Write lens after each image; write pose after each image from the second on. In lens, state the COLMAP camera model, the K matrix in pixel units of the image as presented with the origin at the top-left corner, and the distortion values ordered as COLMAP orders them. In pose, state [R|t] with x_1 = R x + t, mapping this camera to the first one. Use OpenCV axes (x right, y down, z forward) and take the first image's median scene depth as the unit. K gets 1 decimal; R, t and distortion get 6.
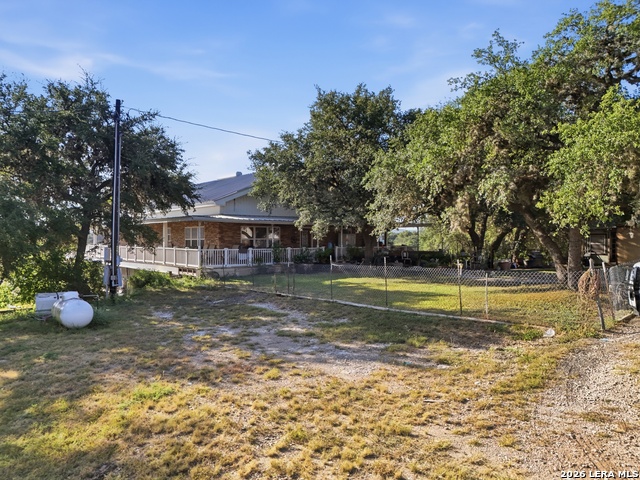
lens RADIAL K [[442.1, 0, 323.0], [0, 442.1, 243.7], [0, 0, 1]] dist [0.008033, 0.000728]
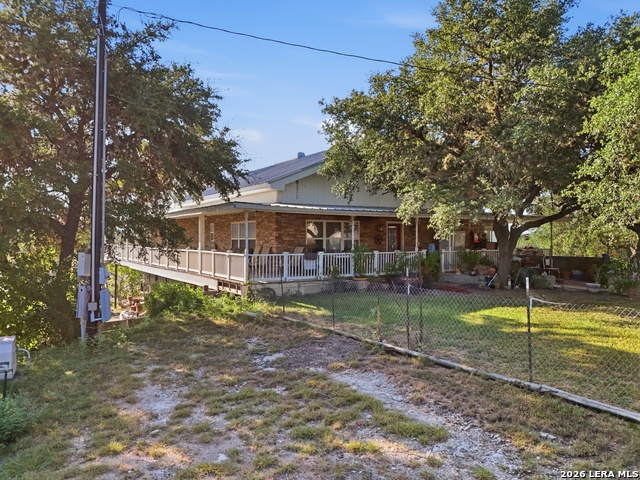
lens RADIAL K [[442.1, 0, 318.6], [0, 442.1, 238.9], [0, 0, 1]] dist [0.008033, 0.000728]
pose [[0.991009, 0.000623, -0.133797, -0.083608], [-0.001998, 0.999947, -0.010144, -0.003403], [0.133784, 0.010320, 0.990957, 0.357297]]
